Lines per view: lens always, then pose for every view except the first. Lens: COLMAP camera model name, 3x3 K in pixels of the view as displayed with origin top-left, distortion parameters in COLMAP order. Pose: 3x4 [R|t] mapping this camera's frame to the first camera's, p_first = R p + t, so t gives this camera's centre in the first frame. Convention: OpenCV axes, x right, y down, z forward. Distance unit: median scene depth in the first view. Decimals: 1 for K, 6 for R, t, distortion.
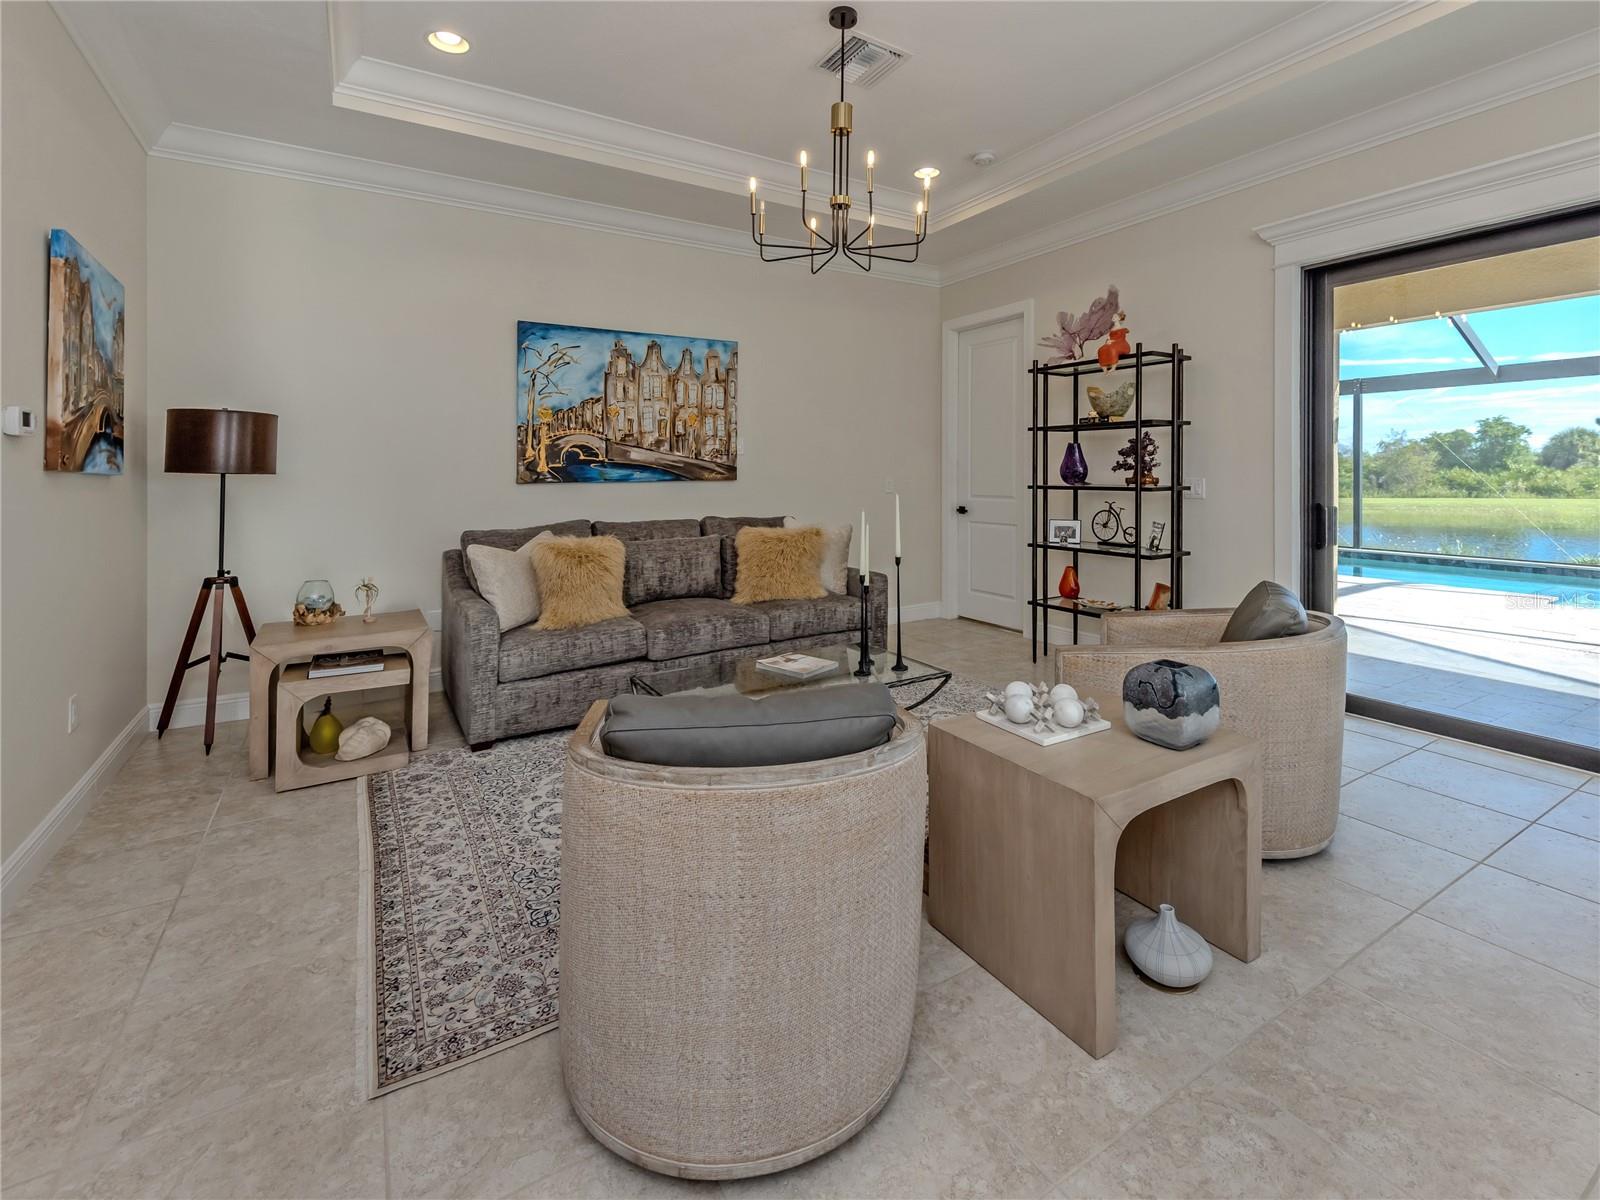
lens RADIAL K [[730.5, 0, 812.8], [0, 730.5, 461.1], [0, 0, 1]] dist [0.010834, 0.001296]
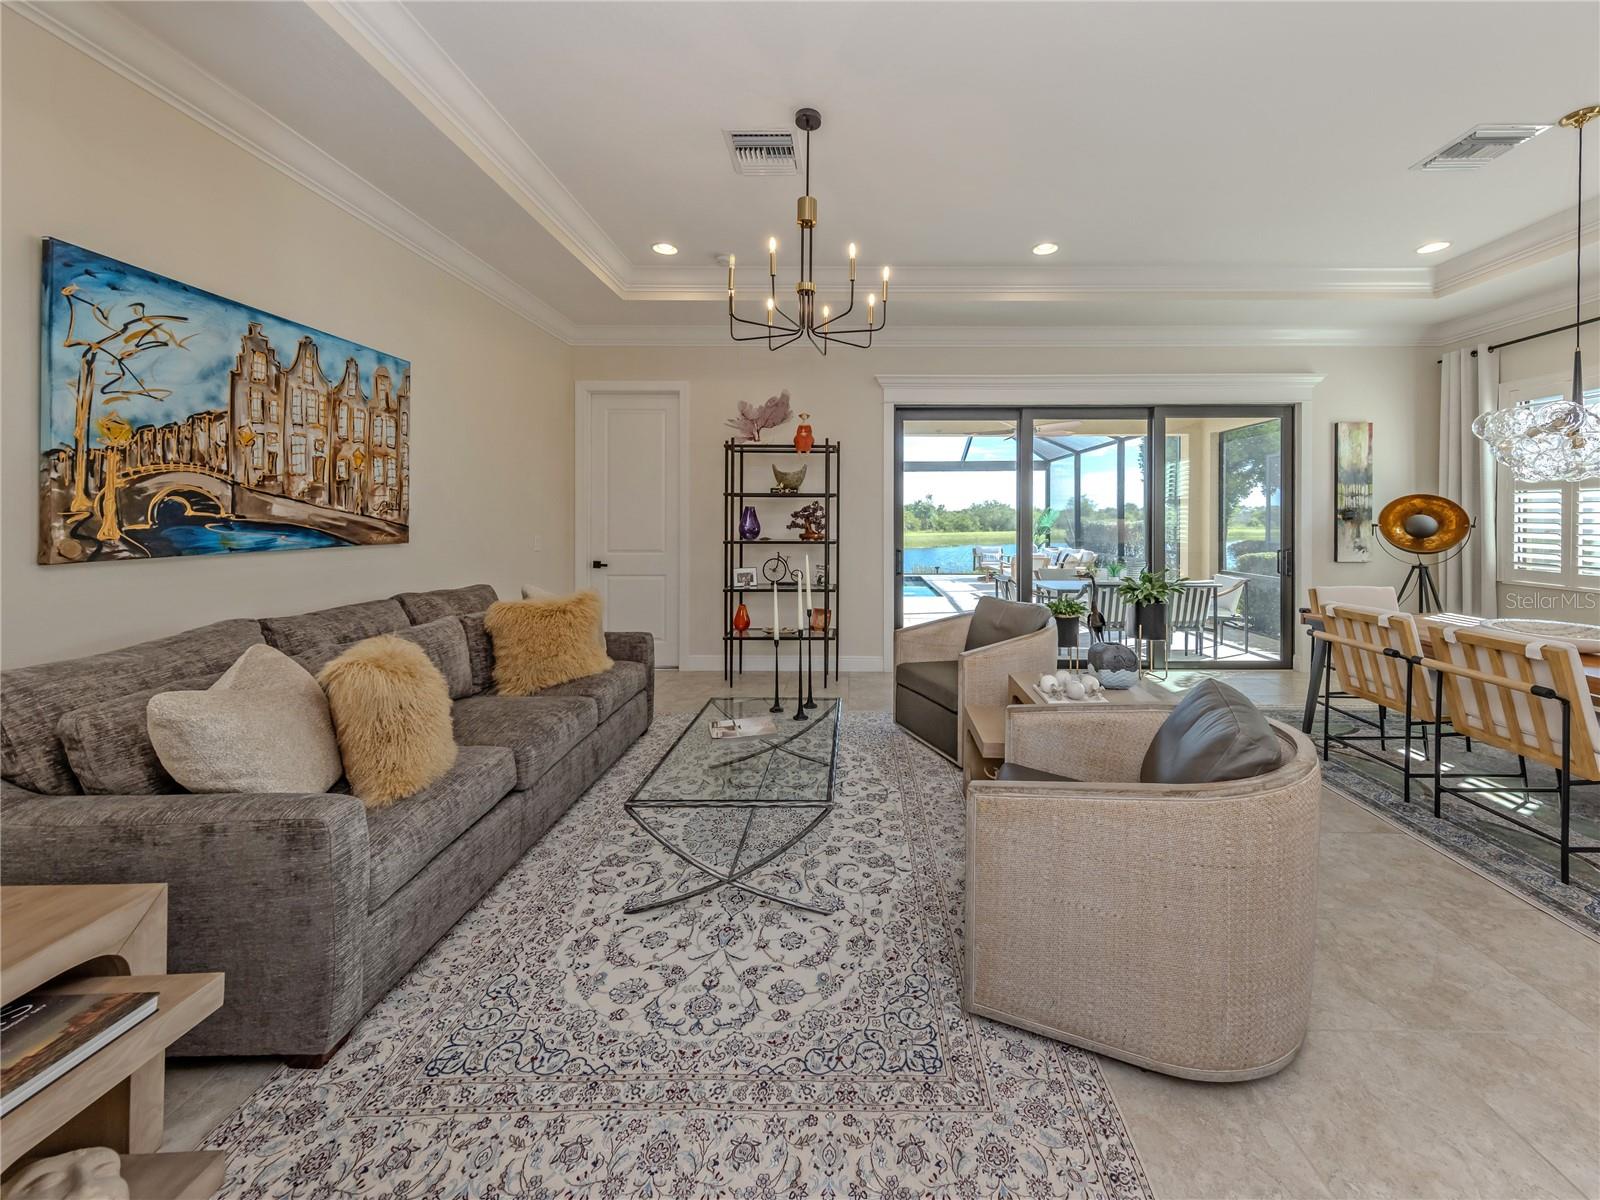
lens RADIAL K [[601.7, 0, 849.9], [0, 601.7, 521.3], [0, 0, 1]] dist [0.007602, -0.001670]
pose [[0.528595, 0.001793, 0.848873, -0.455036], [-0.016402, 0.999833, 0.008102, -0.010945], [-0.848716, -0.018206, 0.528536, 0.313231]]
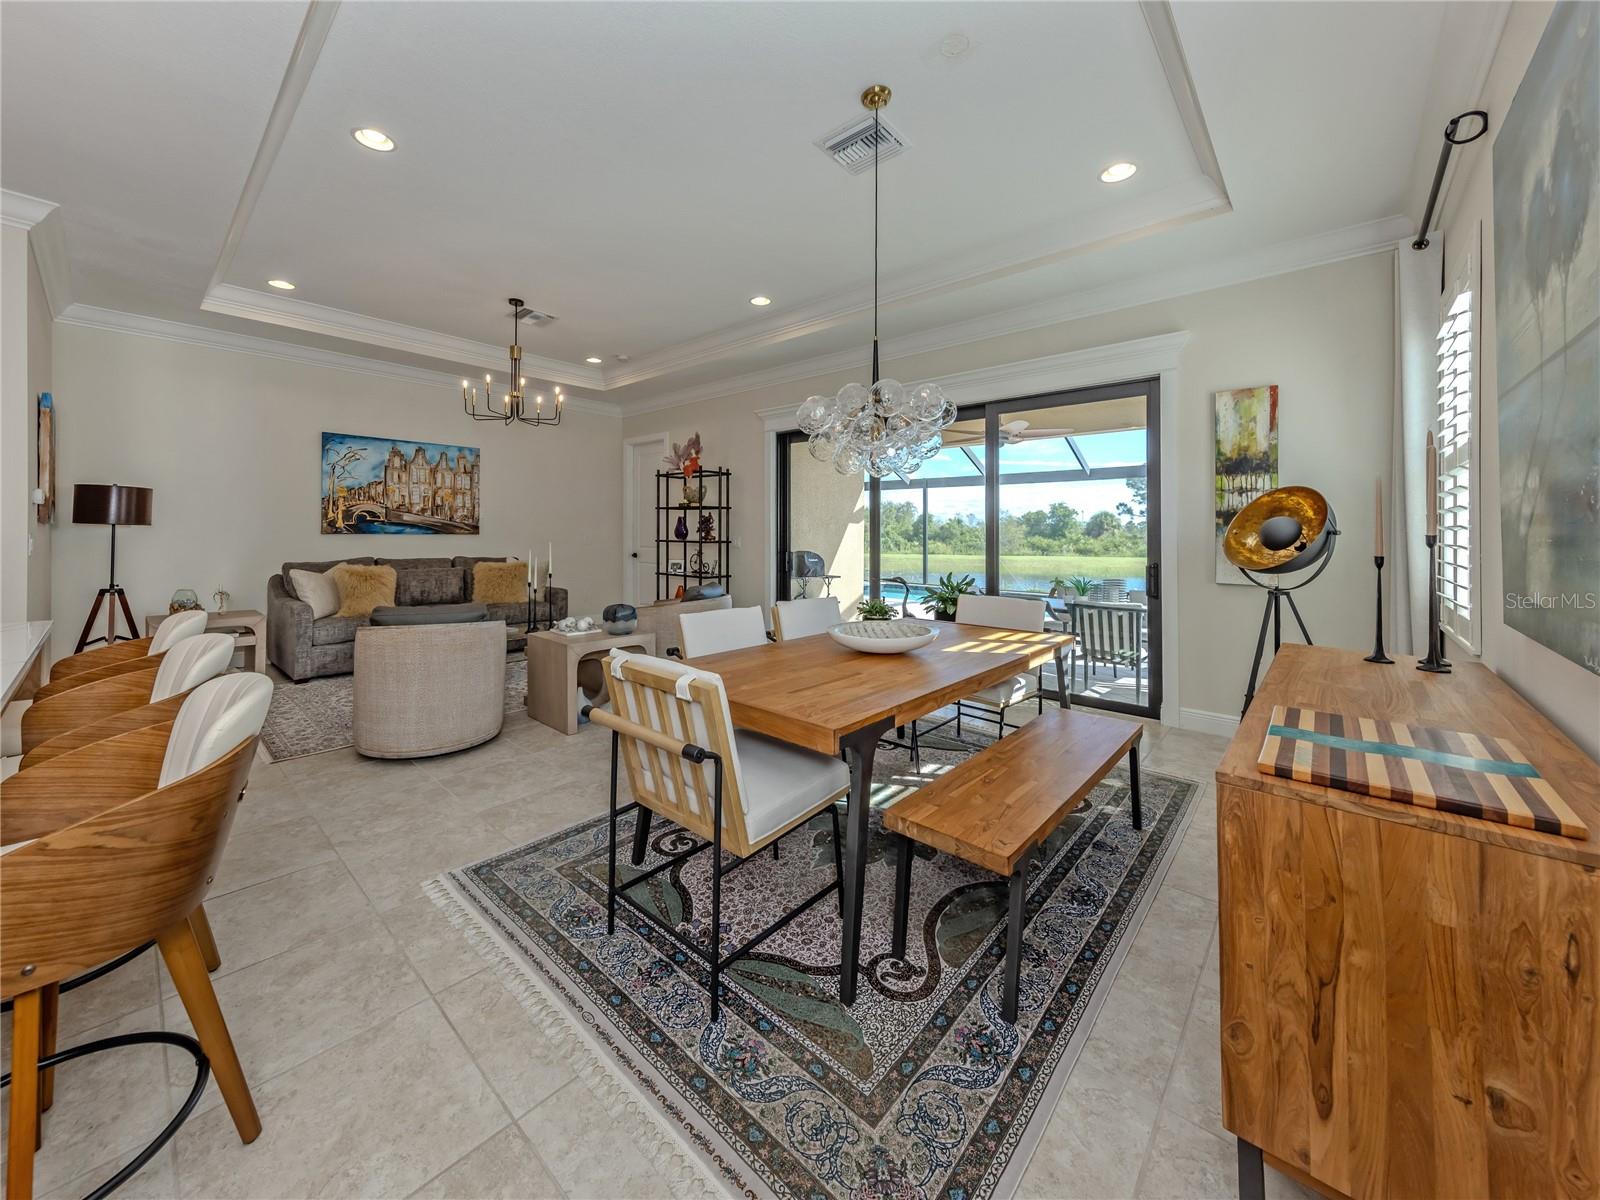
lens RADIAL K [[601.7, 0, 762.5], [0, 601.7, 540.2], [0, 0, 1]] dist [0.007602, -0.001670]
pose [[0.964914, 0.012311, 0.262276, 0.171784], [-0.019261, 0.999528, 0.023943, -0.006115], [-0.261858, -0.028154, 0.964696, -0.503697]]
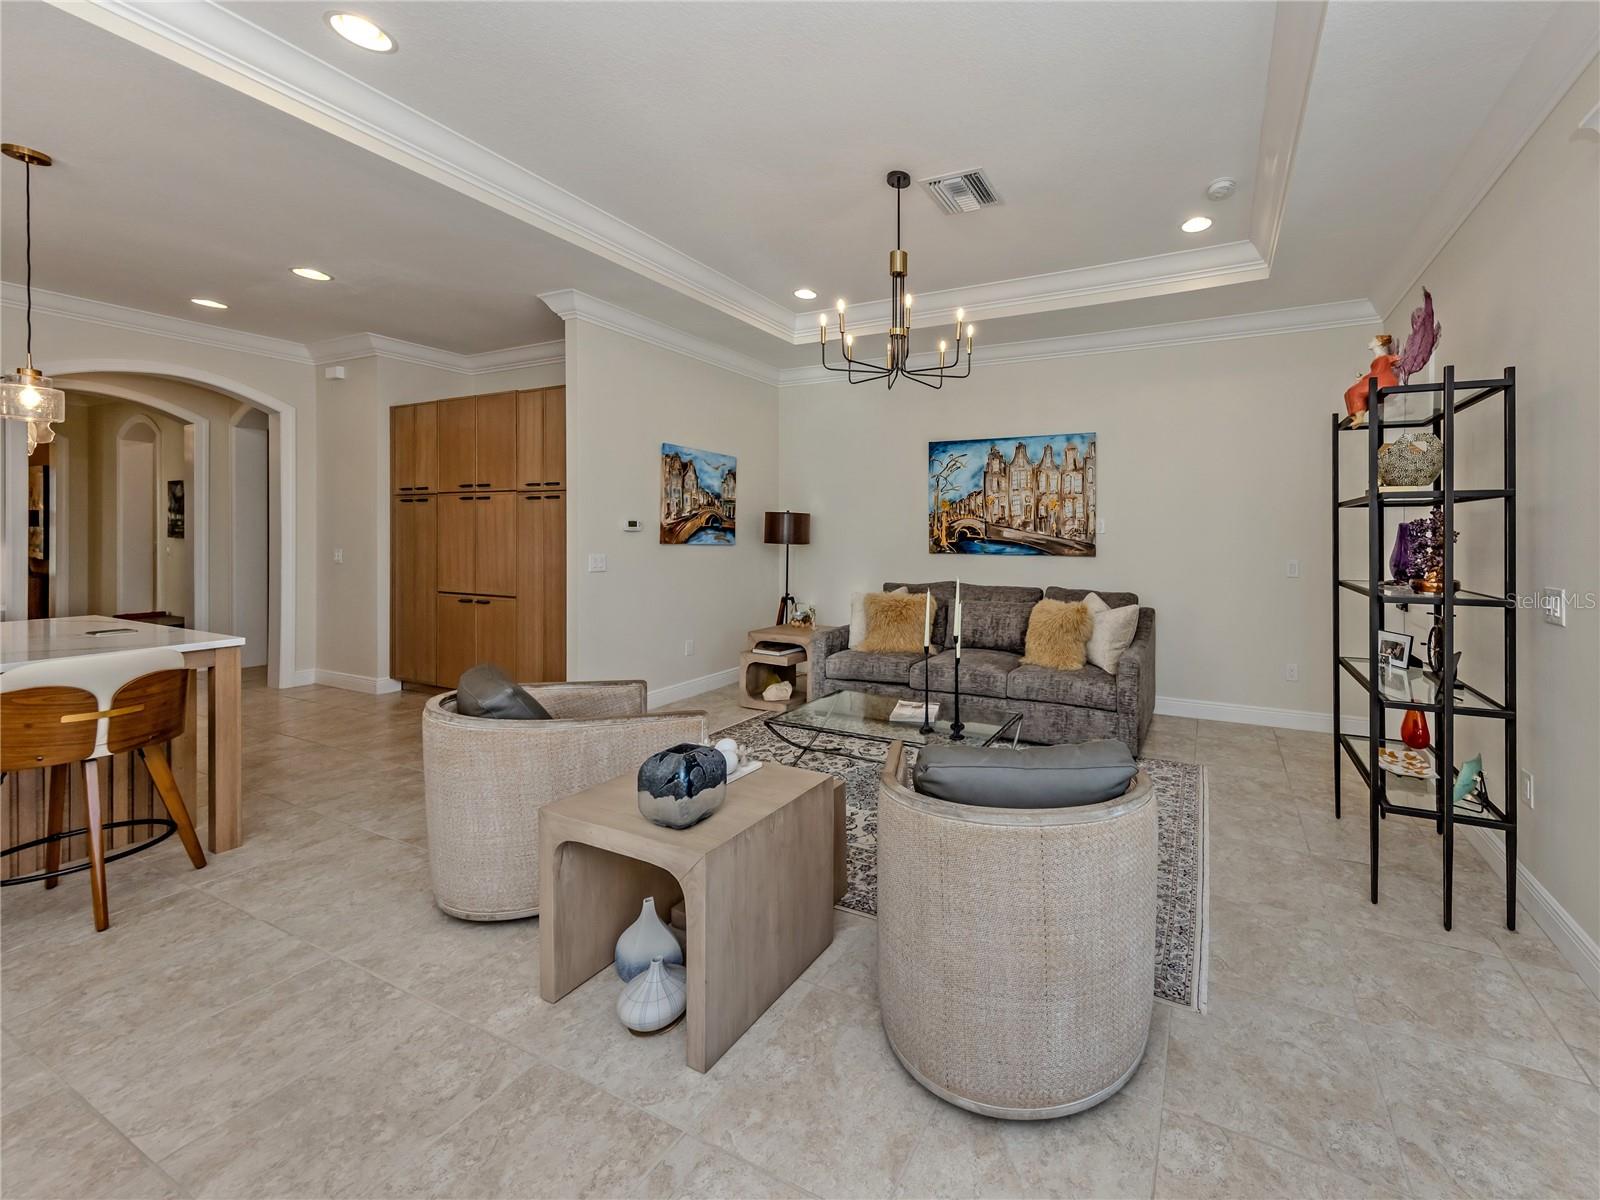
lens RADIAL K [[601.7, 0, 963.1], [0, 601.7, 535.9], [0, 0, 1]] dist [0.007602, -0.001670]
pose [[0.586169, 0.011654, -0.810105, 0.602681], [0.000589, 0.999890, 0.014810, -0.021663], [0.810188, -0.009158, 0.586098, 0.339220]]
